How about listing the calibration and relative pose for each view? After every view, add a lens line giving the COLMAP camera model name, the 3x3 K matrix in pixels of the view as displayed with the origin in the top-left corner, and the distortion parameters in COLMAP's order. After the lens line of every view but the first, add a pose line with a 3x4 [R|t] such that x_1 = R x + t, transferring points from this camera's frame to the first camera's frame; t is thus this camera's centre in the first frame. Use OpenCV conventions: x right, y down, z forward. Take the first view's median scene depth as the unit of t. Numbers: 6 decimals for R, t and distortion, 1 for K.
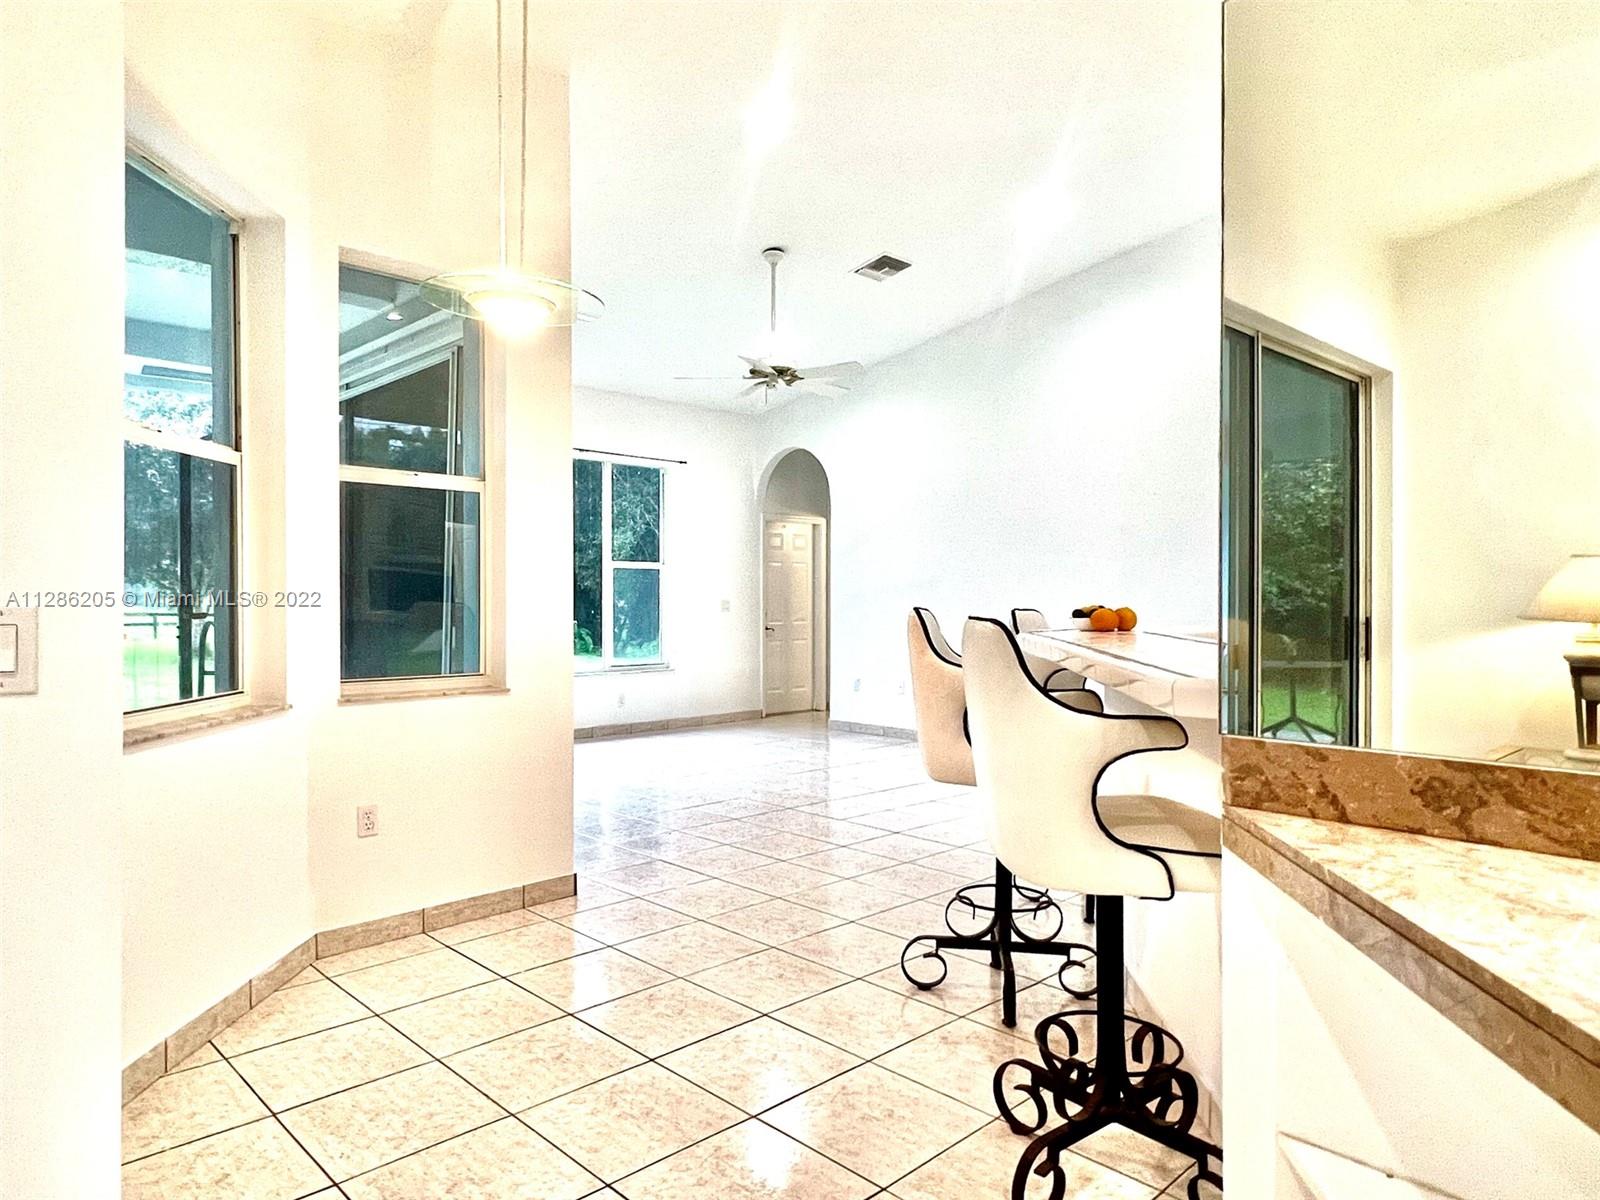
lens RADIAL K [[1006.1, 0, 801.4], [0, 1006.1, 594.4], [0, 0, 1]] dist [0.007227, 0.000662]
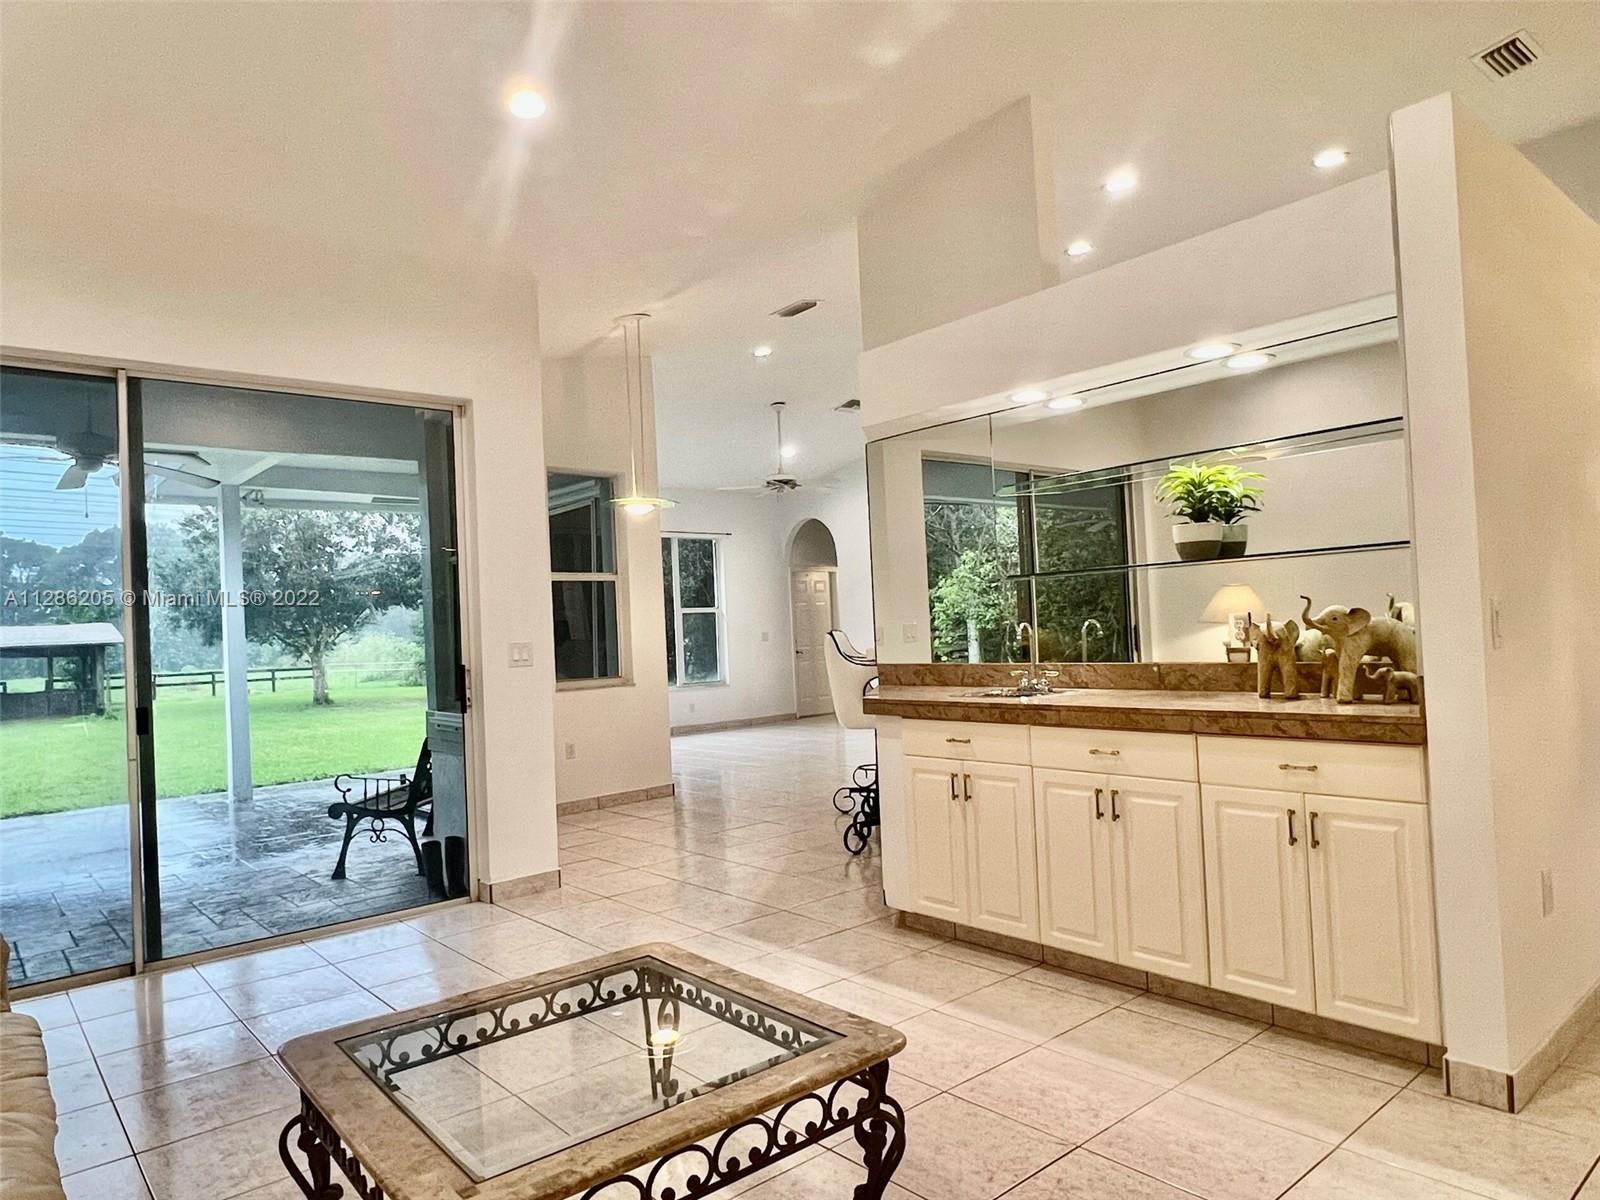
lens RADIAL K [[1006.1, 0, 808.0], [0, 1006.1, 603.8], [0, 0, 1]] dist [0.007227, 0.000662]
pose [[0.997338, -0.049402, -0.053624, 0.142807], [0.048238, 0.998576, -0.022797, 0.003063], [0.054674, 0.020150, 0.998301, -0.873087]]
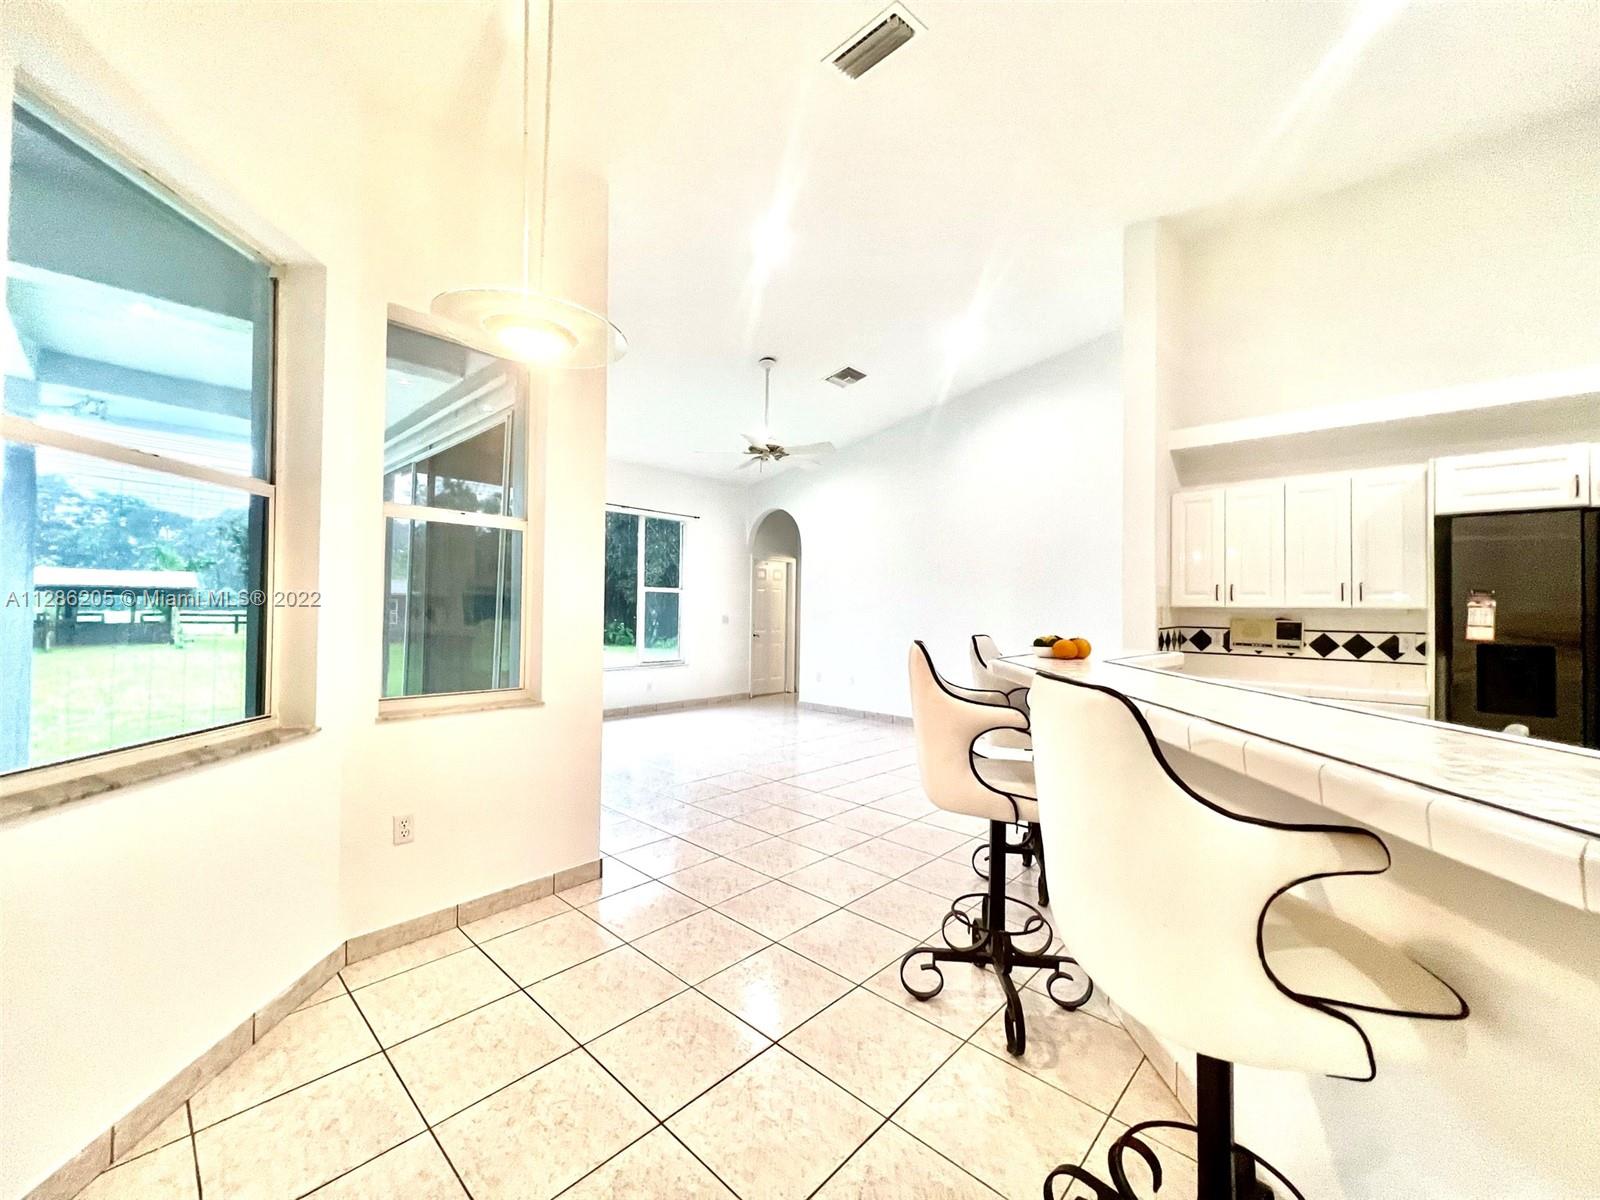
lens RADIAL K [[632.8, 0, 804.3], [0, 632.8, 594.5], [0, 0, 1]] dist [0.004042, 0.000254]
pose [[0.998356, 0.013167, 0.055778, -0.036027], [-0.012071, 0.999728, -0.019945, -0.017650], [-0.056026, 0.019239, 0.998244, 0.258415]]
